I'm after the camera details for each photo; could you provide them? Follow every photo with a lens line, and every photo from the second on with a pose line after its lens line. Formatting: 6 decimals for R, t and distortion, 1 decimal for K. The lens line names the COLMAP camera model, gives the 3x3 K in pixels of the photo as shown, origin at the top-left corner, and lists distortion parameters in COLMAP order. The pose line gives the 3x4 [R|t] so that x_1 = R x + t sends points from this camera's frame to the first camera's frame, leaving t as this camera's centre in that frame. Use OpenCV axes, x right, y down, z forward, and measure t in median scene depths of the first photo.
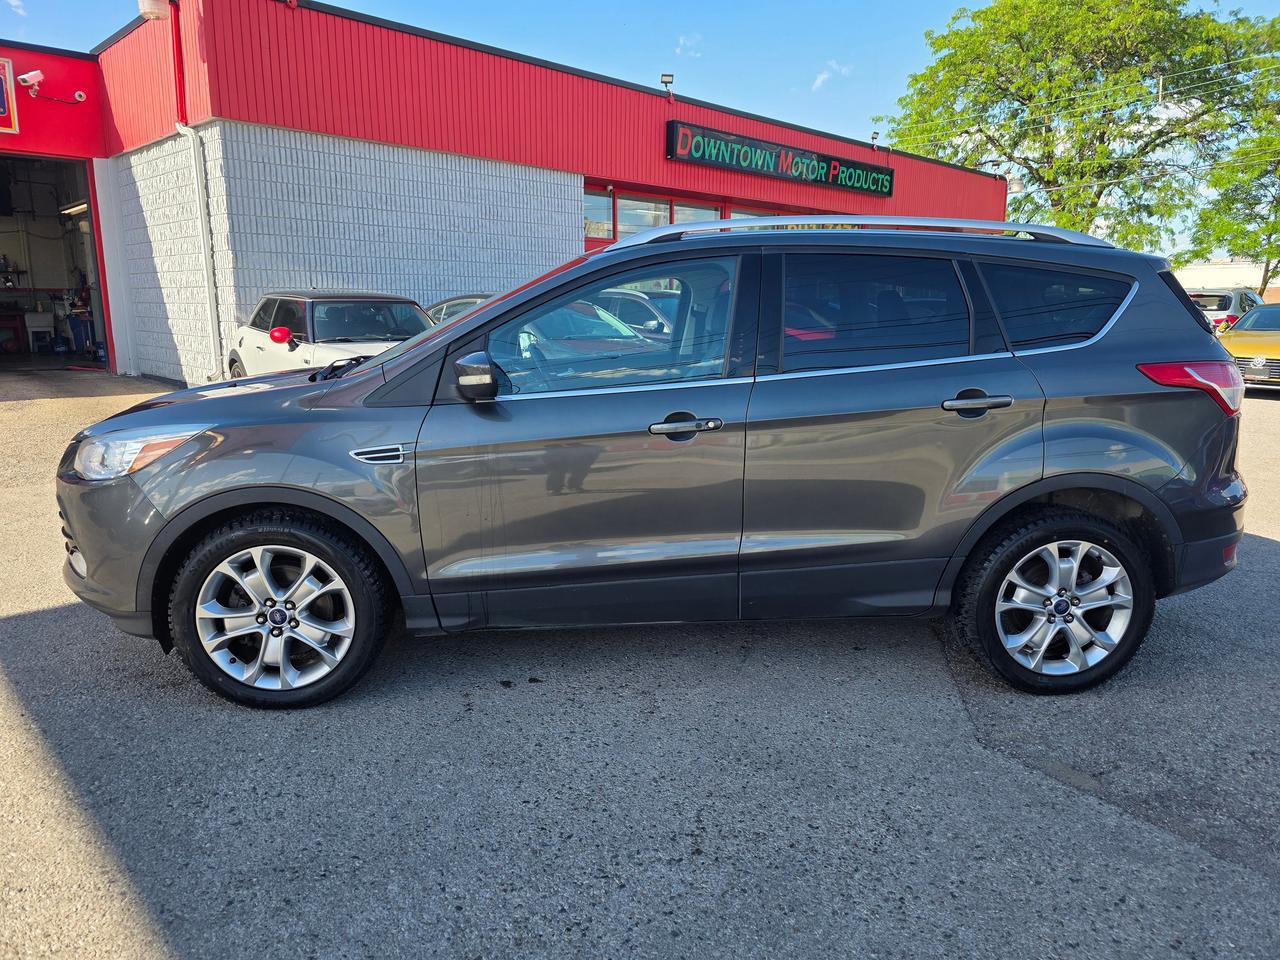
lens RADIAL K [[886.7, 0, 648.8], [0, 886.7, 477.7], [0, 0, 1]] dist [0.053851, -0.059917]
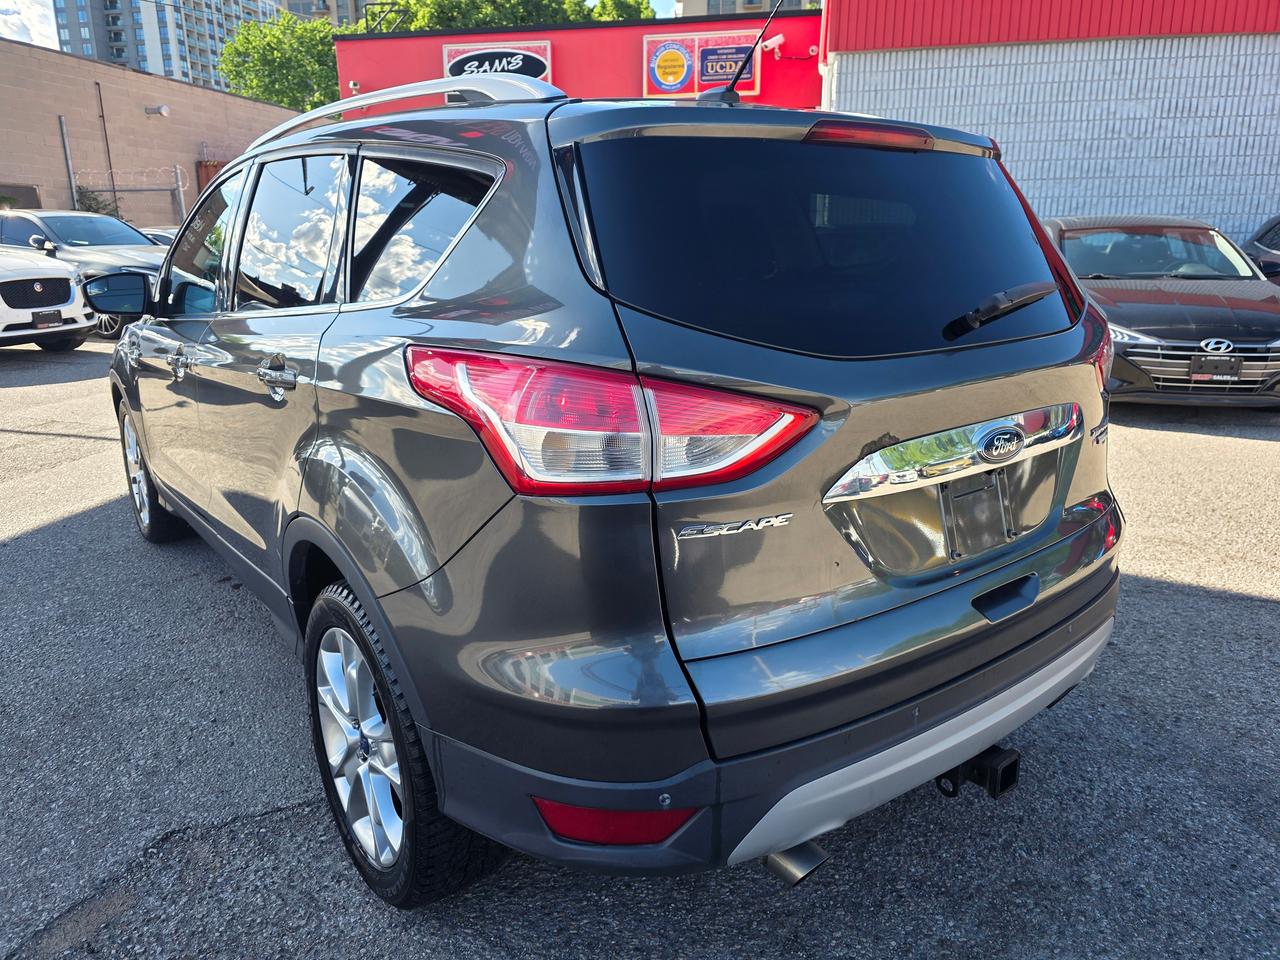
lens RADIAL K [[886.7, 0, 648.8], [0, 886.7, 477.7], [0, 0, 1]] dist [0.053851, -0.059917]
pose [[0.526508, 0.207768, -0.824392, 0.311939], [-0.150941, 0.977118, 0.149859, -0.043169], [0.836664, 0.045533, 0.545821, 0.256136]]
